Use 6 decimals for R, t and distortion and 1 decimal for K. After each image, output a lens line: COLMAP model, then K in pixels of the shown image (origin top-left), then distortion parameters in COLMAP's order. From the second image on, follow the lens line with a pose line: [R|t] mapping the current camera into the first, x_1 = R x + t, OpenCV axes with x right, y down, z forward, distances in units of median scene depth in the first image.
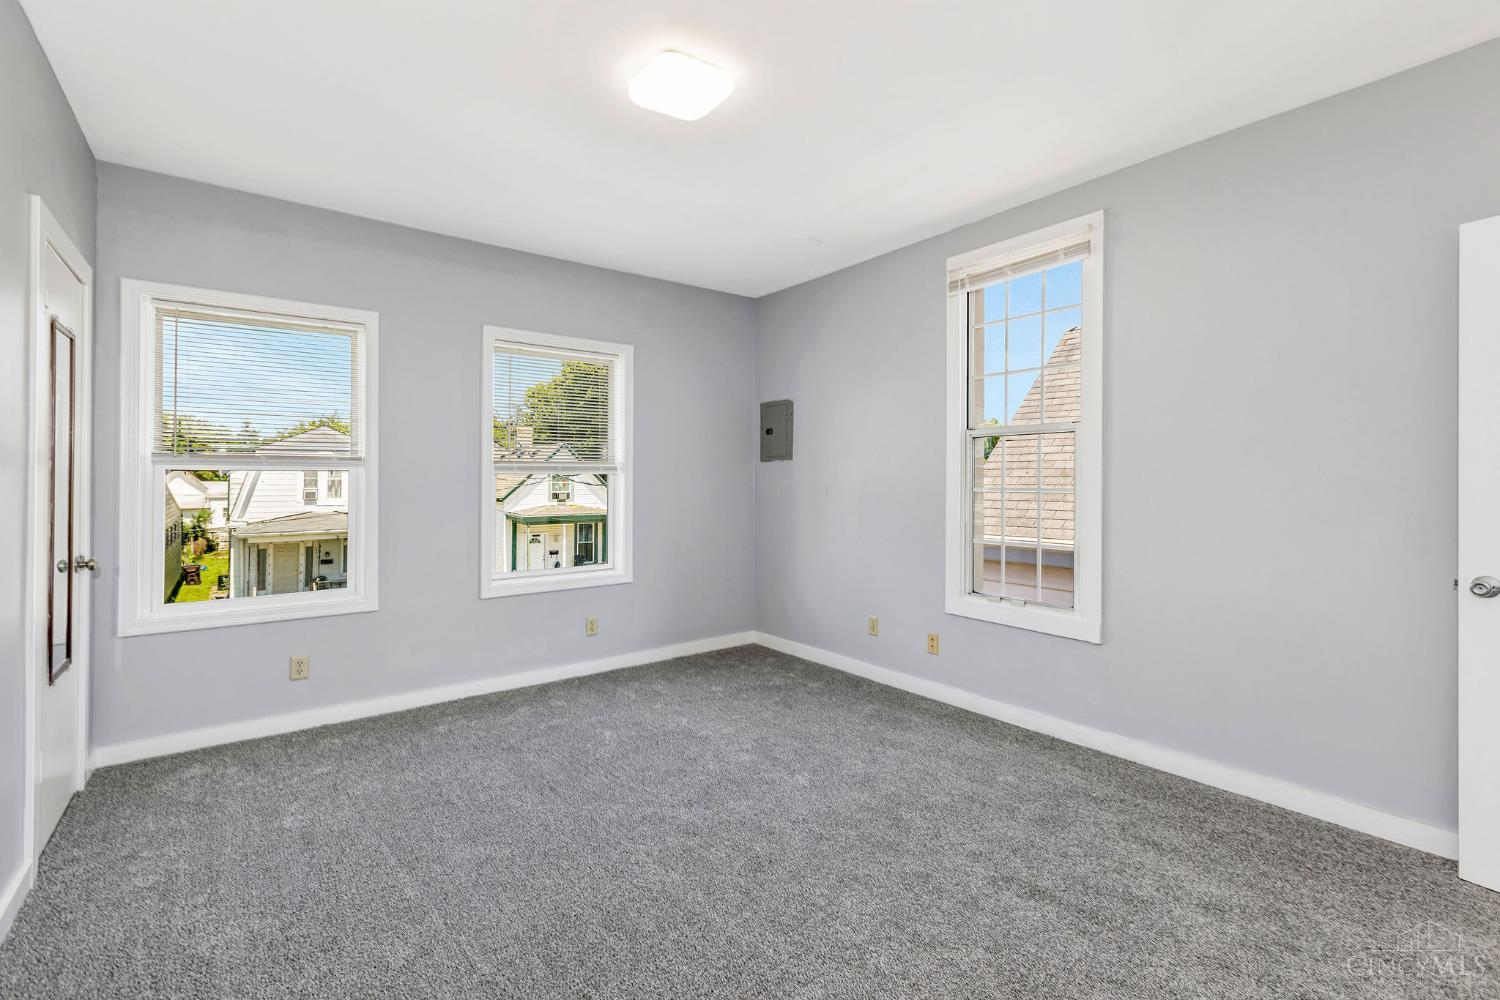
lens RADIAL K [[661.1, 0, 749.8], [0, 661.1, 489.1], [0, 0, 1]] dist [0.000377, -0.000077]
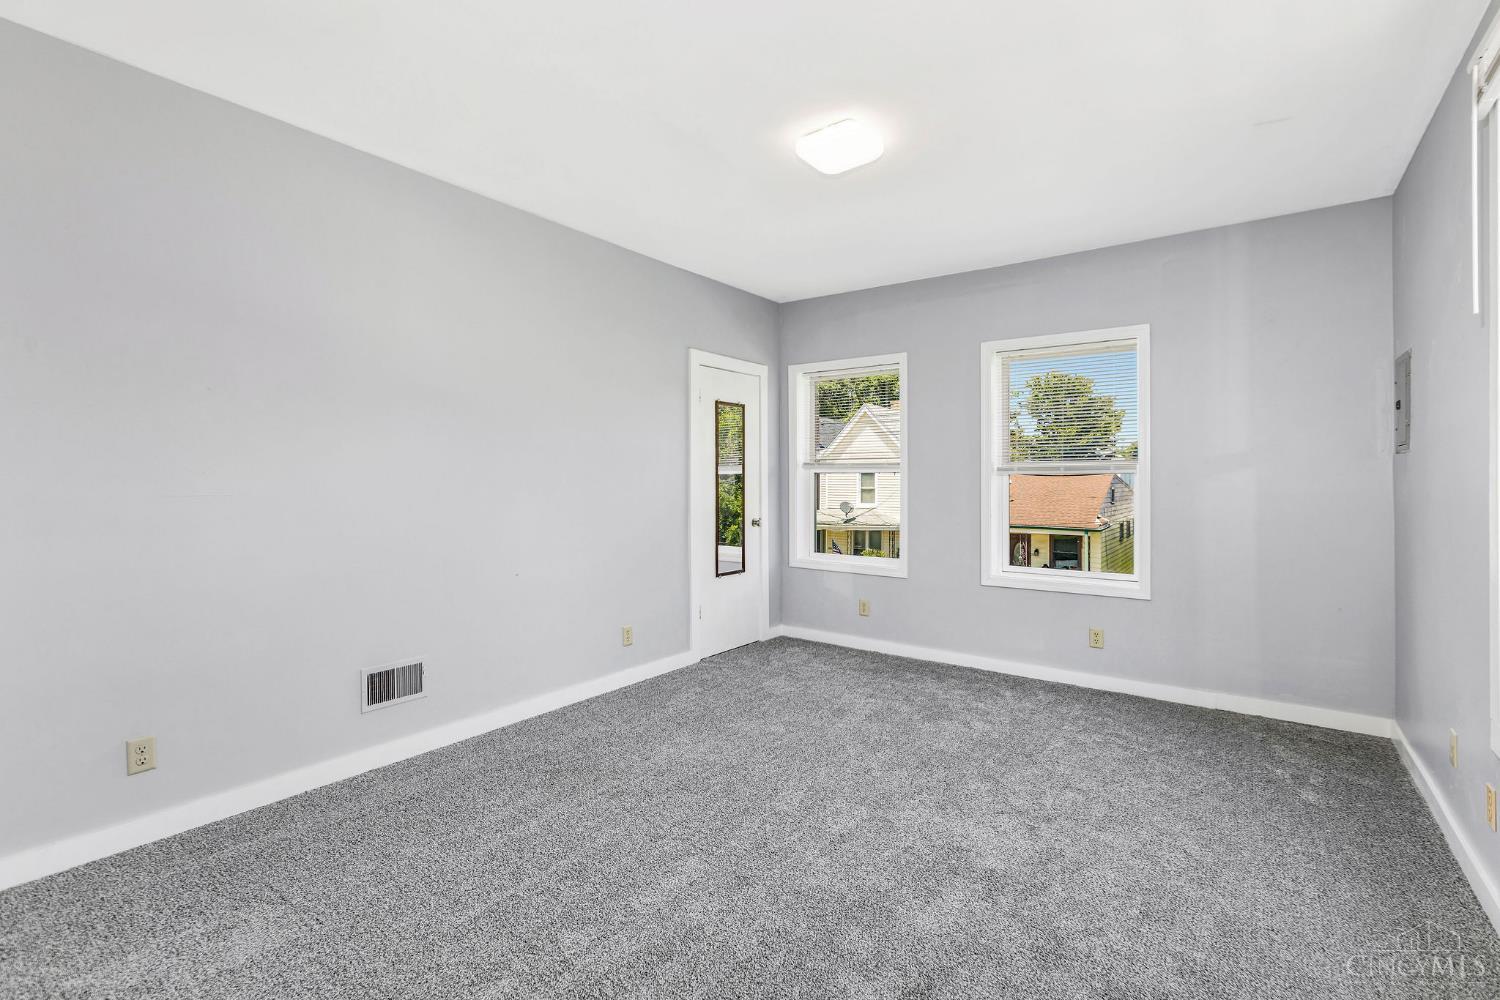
lens RADIAL K [[682.7, 0, 761.1], [0, 682.7, 478.7], [0, 0, 1]] dist [0.003458, 0.000419]
pose [[0.290579, 0.001580, -0.956850, 0.715283], [-0.020472, 0.999780, -0.004566, -0.002737], [0.956632, 0.020916, 0.290548, 0.353195]]
